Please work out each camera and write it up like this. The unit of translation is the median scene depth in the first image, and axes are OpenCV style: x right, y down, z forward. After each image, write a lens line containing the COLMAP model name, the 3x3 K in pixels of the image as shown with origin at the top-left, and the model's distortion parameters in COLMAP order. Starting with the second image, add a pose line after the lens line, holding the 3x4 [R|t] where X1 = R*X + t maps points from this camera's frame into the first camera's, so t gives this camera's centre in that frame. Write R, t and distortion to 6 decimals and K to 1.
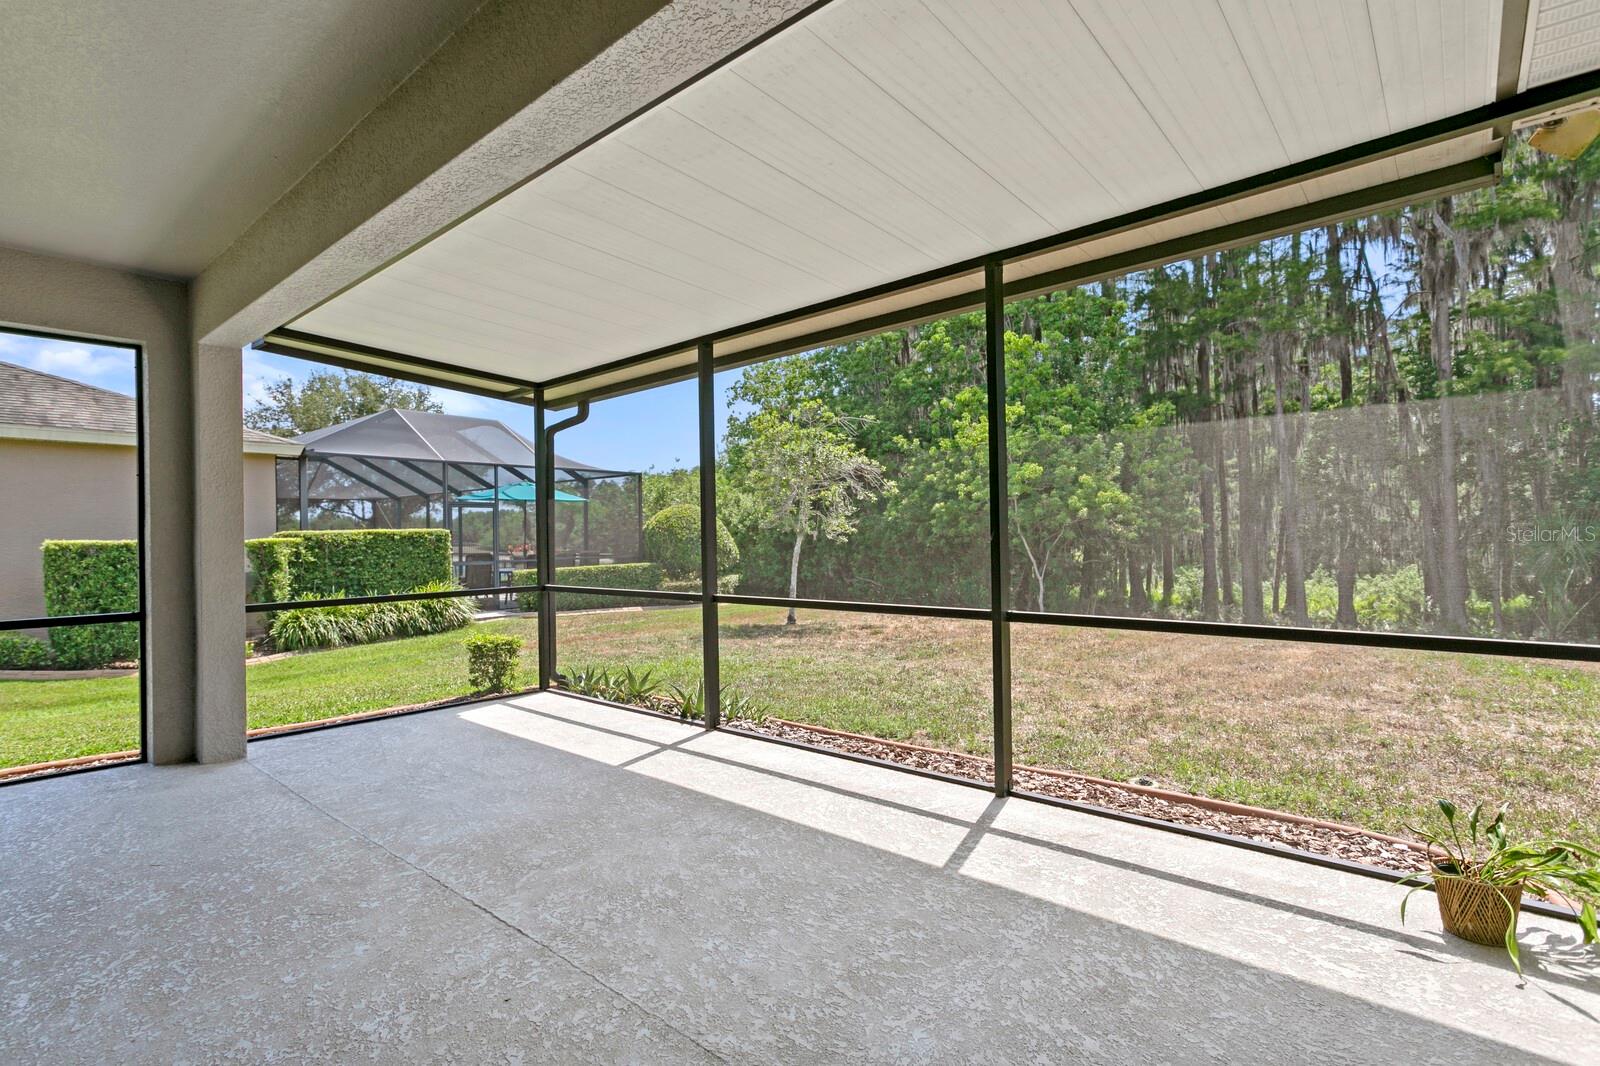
lens RADIAL K [[777.7, 0, 800.0], [0, 777.7, 533.0], [0, 0, 1]] dist [-0.000127, 0.000015]
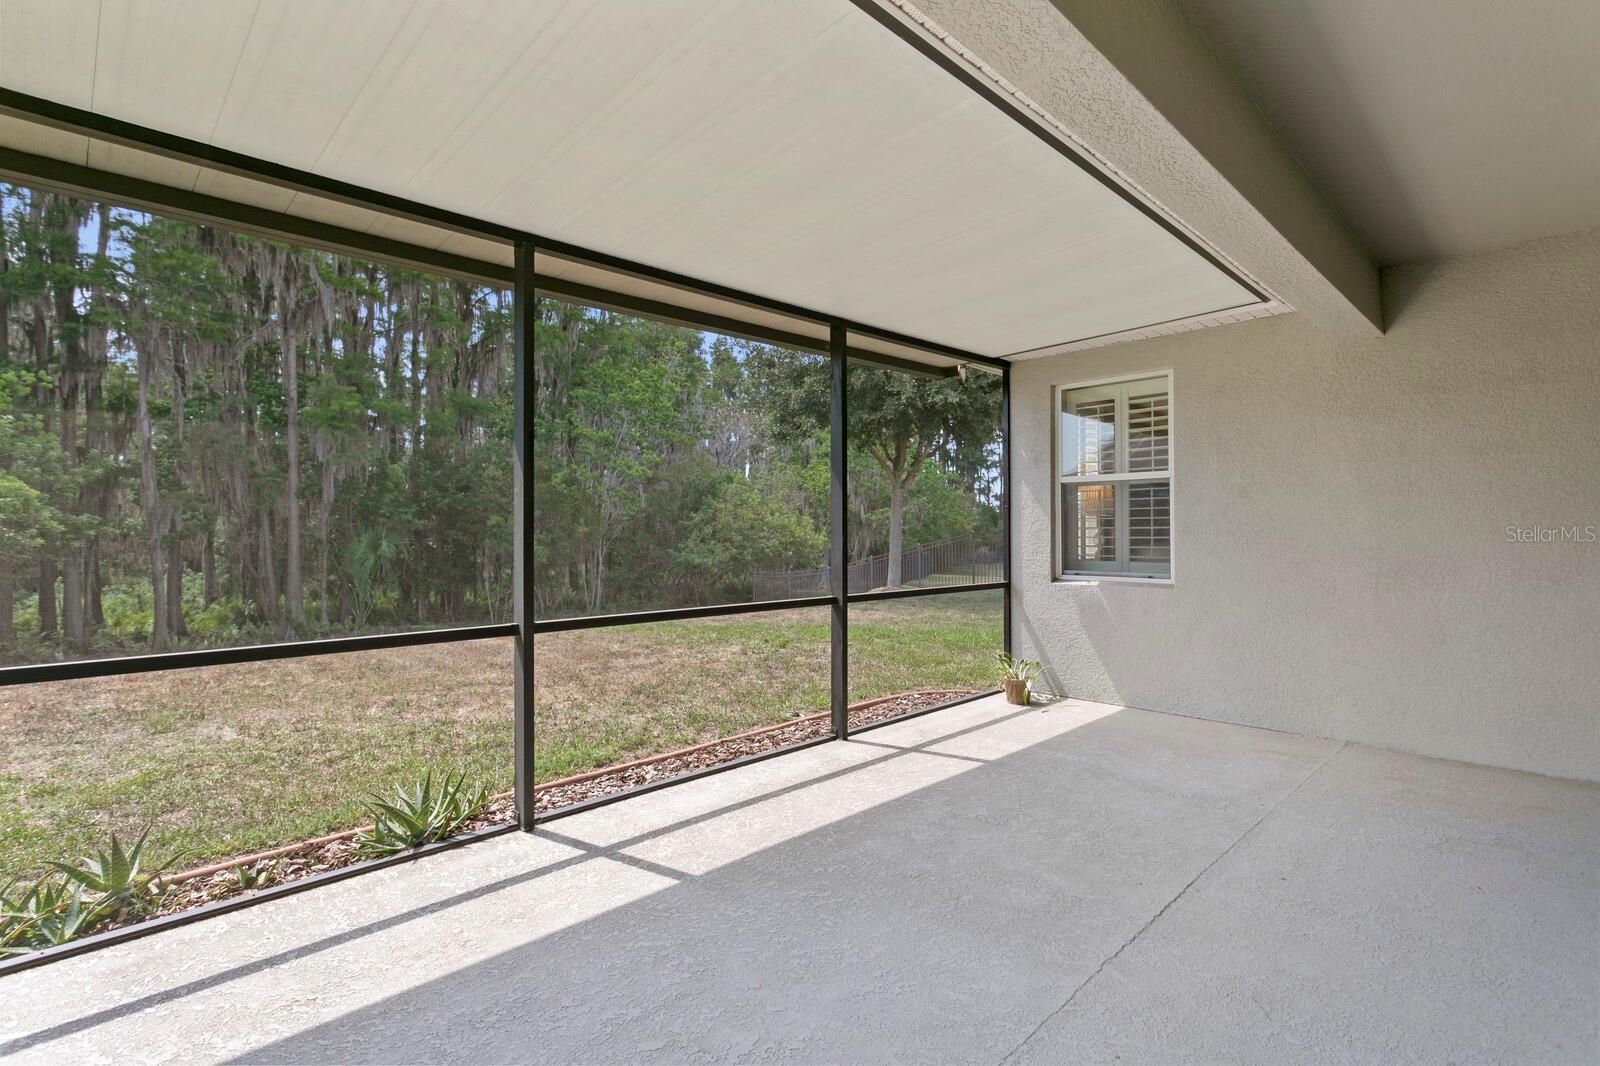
lens RADIAL K [[743.4, 0, 800.0], [0, 743.4, 533.0], [0, 0, 1]] dist [0.028139, 0.000020]
pose [[0.086716, 0.015922, 0.996106, -0.982062], [-0.003863, 0.999870, -0.015646, 0.015024], [-0.996226, -0.002492, 0.086766, 0.960139]]
